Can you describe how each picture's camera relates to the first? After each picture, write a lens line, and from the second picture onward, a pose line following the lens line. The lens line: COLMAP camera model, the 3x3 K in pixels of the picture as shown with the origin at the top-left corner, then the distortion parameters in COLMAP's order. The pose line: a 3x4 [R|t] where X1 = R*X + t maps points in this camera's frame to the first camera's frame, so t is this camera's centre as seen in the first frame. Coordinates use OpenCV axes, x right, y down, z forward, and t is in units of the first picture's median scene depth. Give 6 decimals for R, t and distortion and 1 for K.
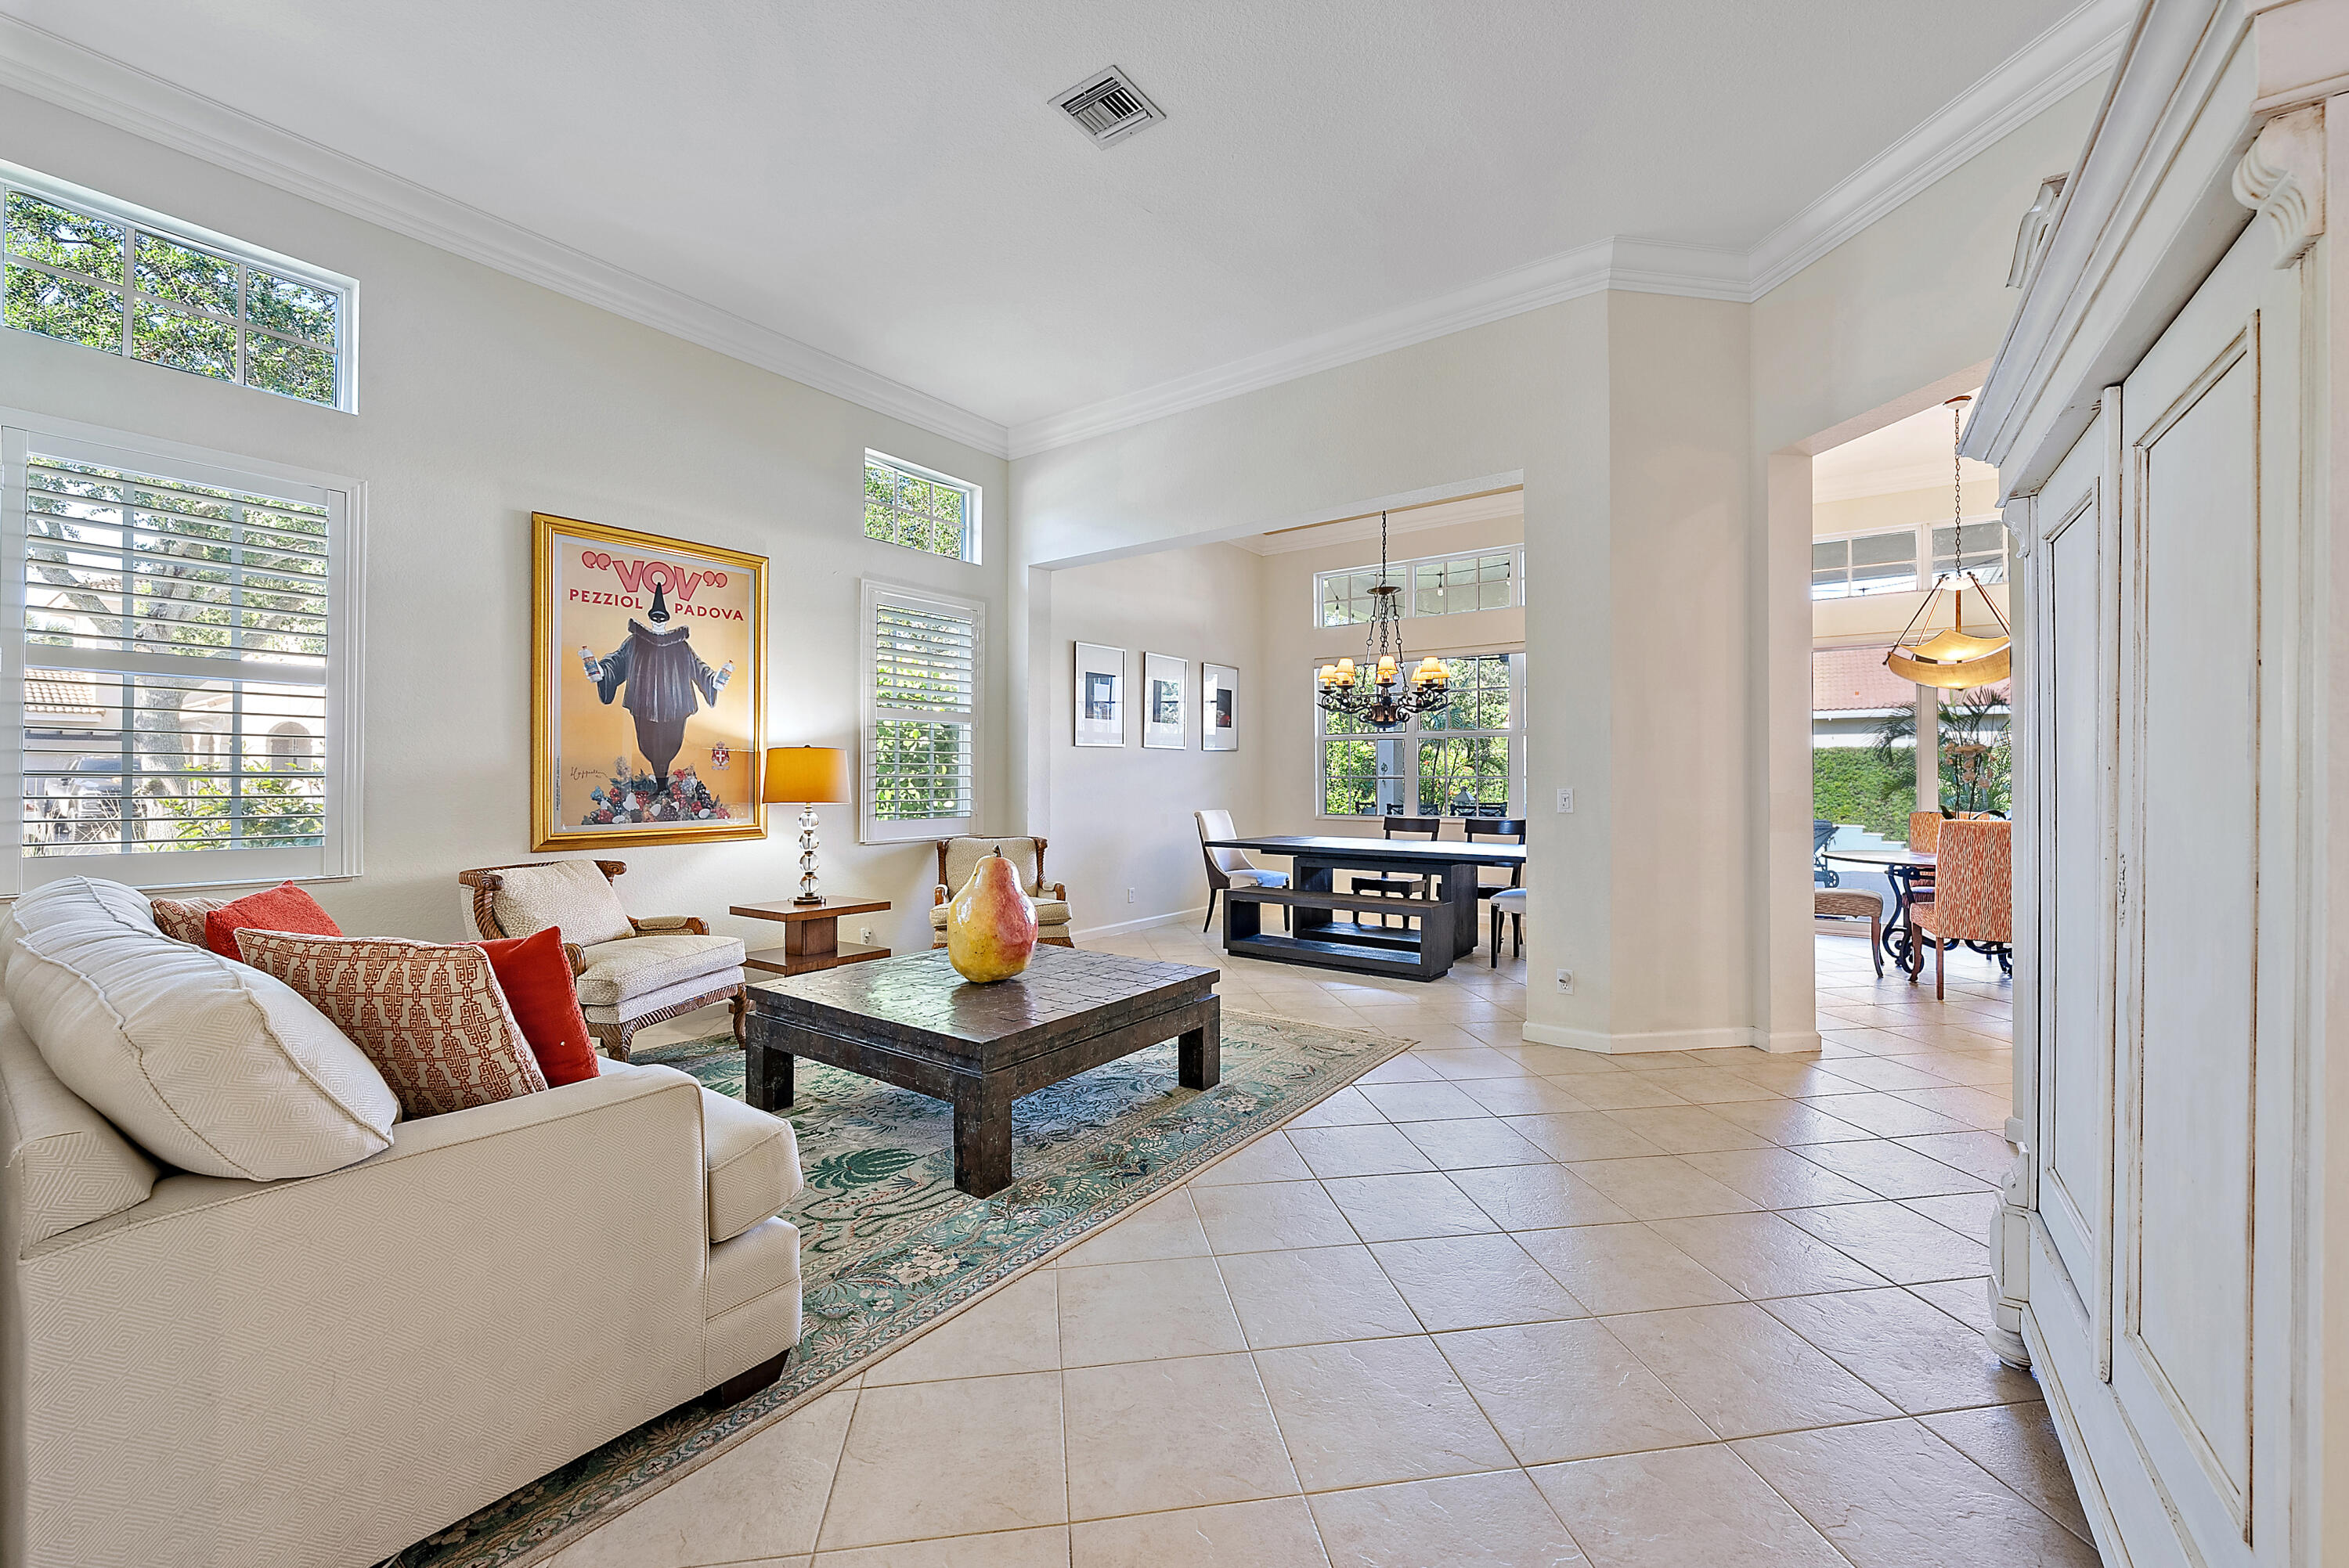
lens RADIAL K [[930.3, 0, 1161.3], [0, 930.3, 780.1], [0, 0, 1]] dist [-0.003844, -0.000035]
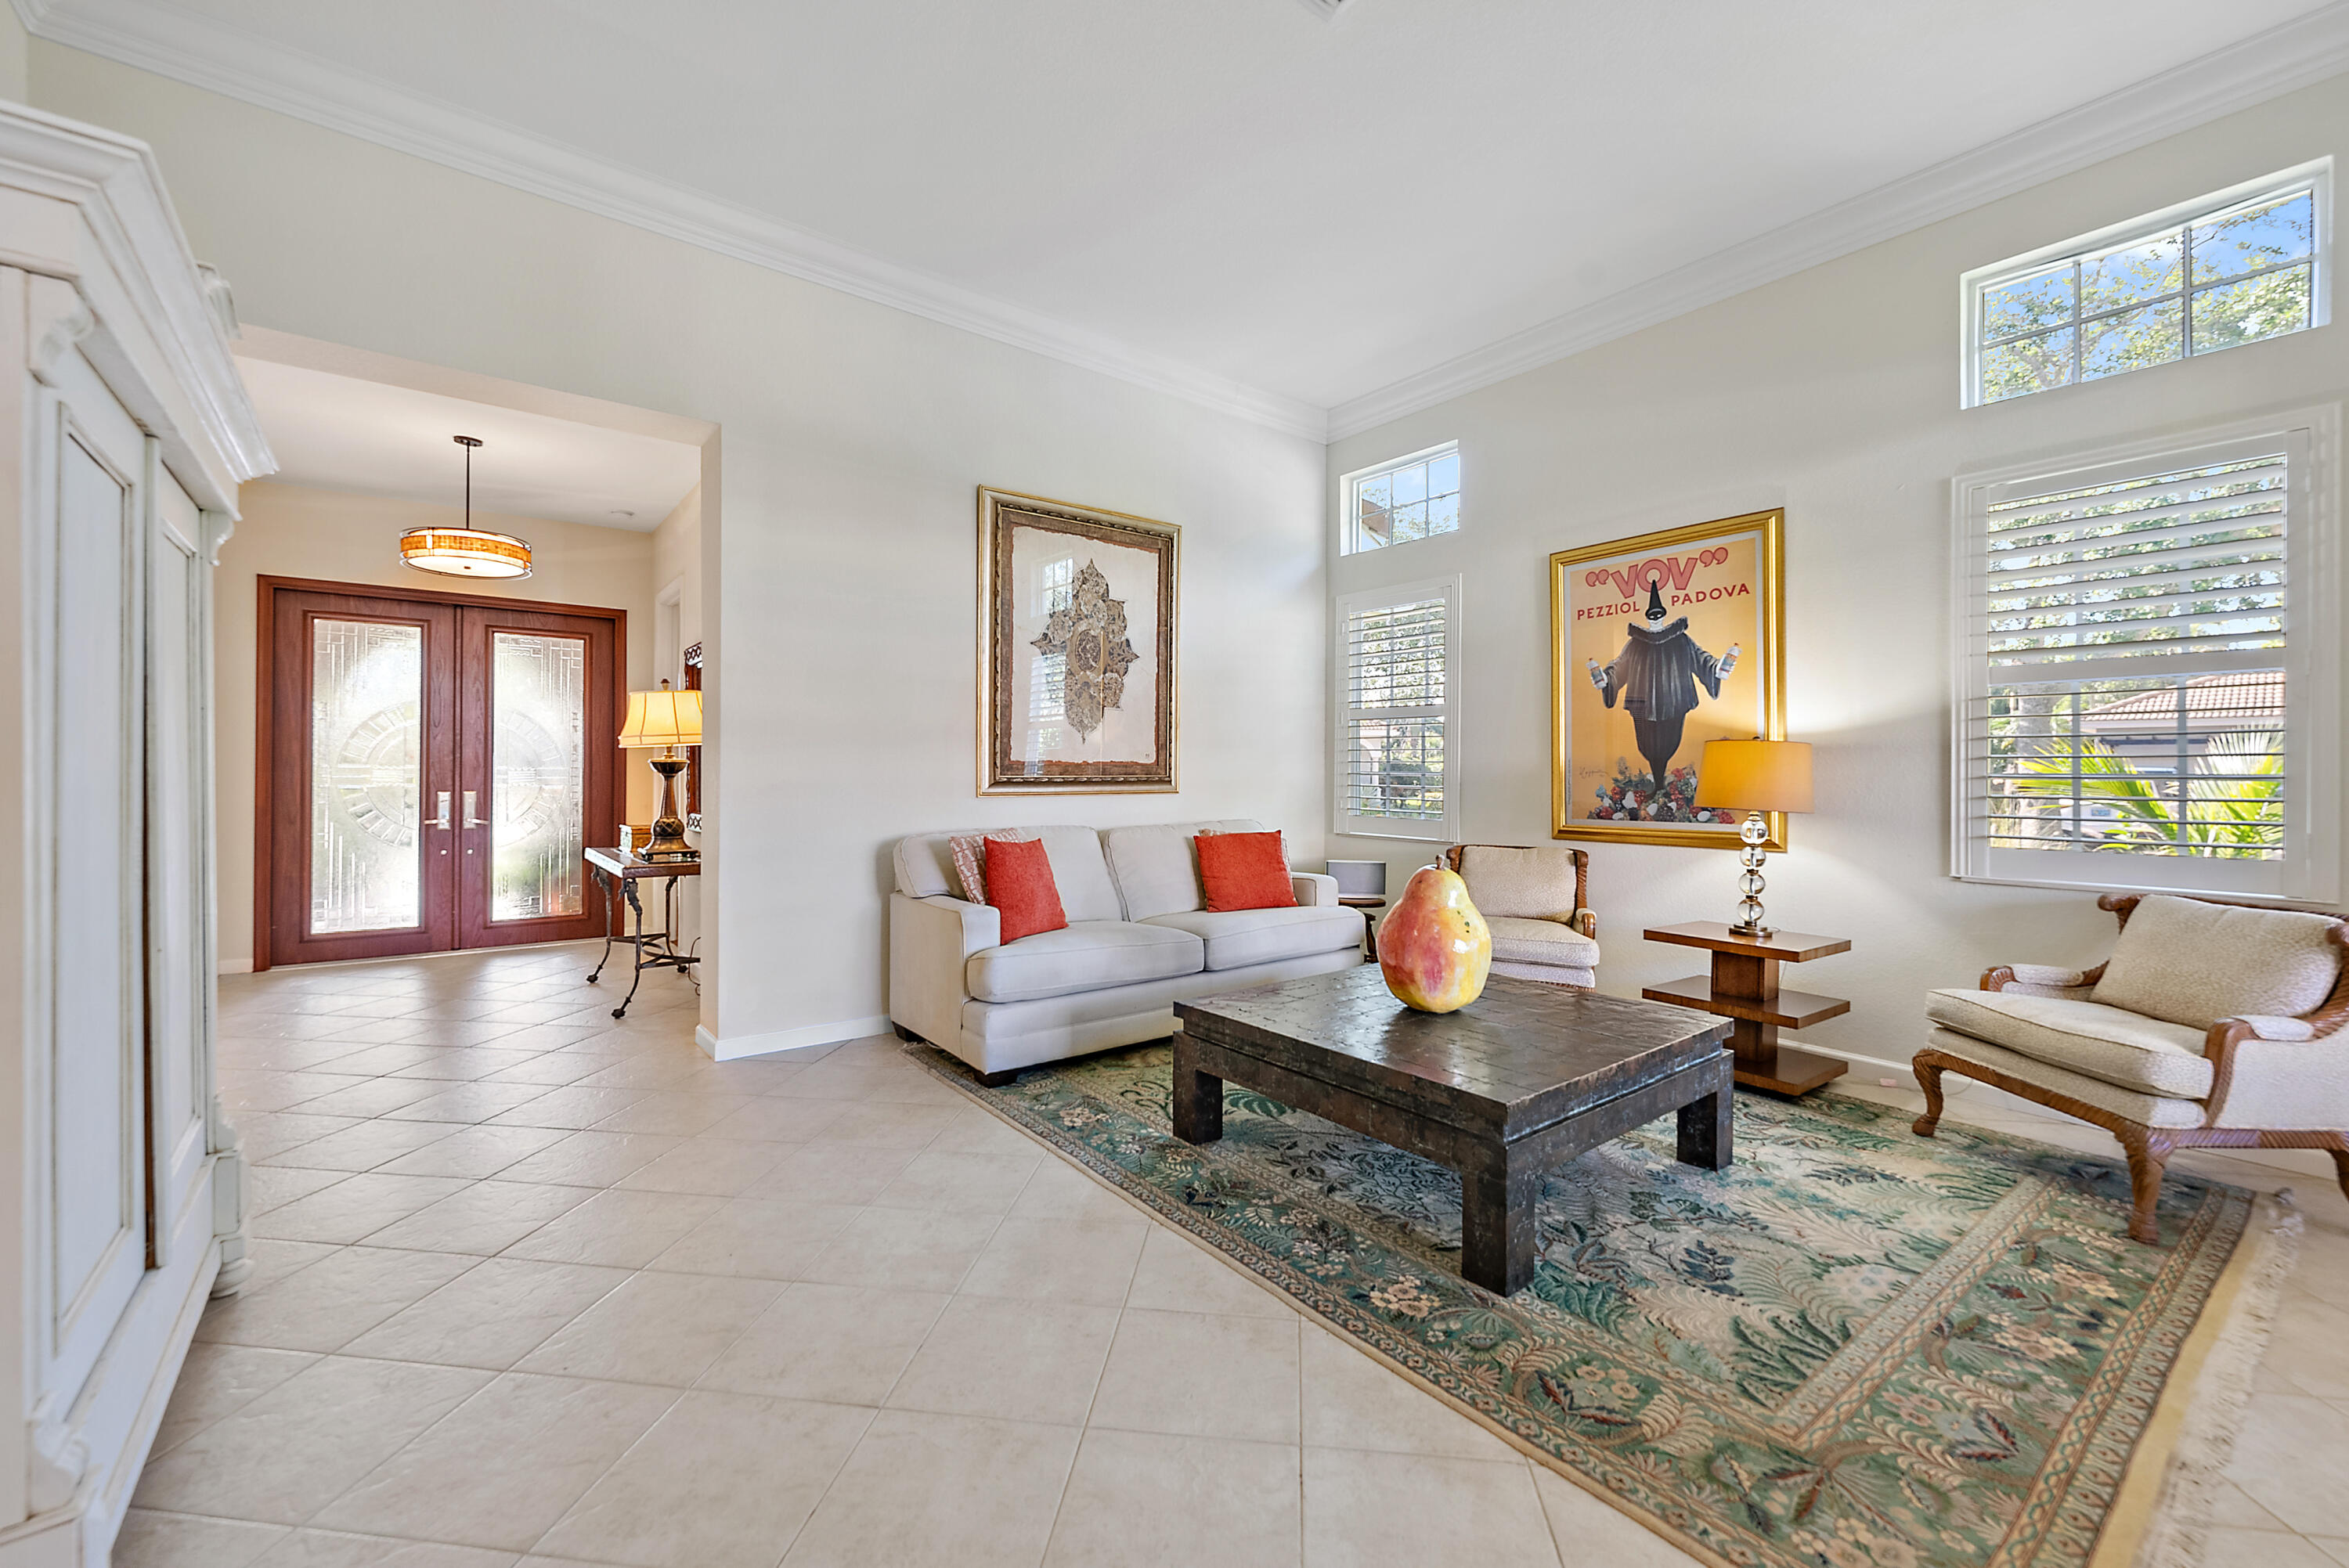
lens RADIAL K [[930.3, 0, 1167.5], [0, 930.3, 775.4], [0, 0, 1]] dist [-0.003844, -0.000035]
pose [[-0.266531, 0.000186, -0.963826, 0.556862], [-0.006226, 0.999979, 0.001915, -0.003116], [0.963806, 0.006511, -0.266524, 0.772484]]
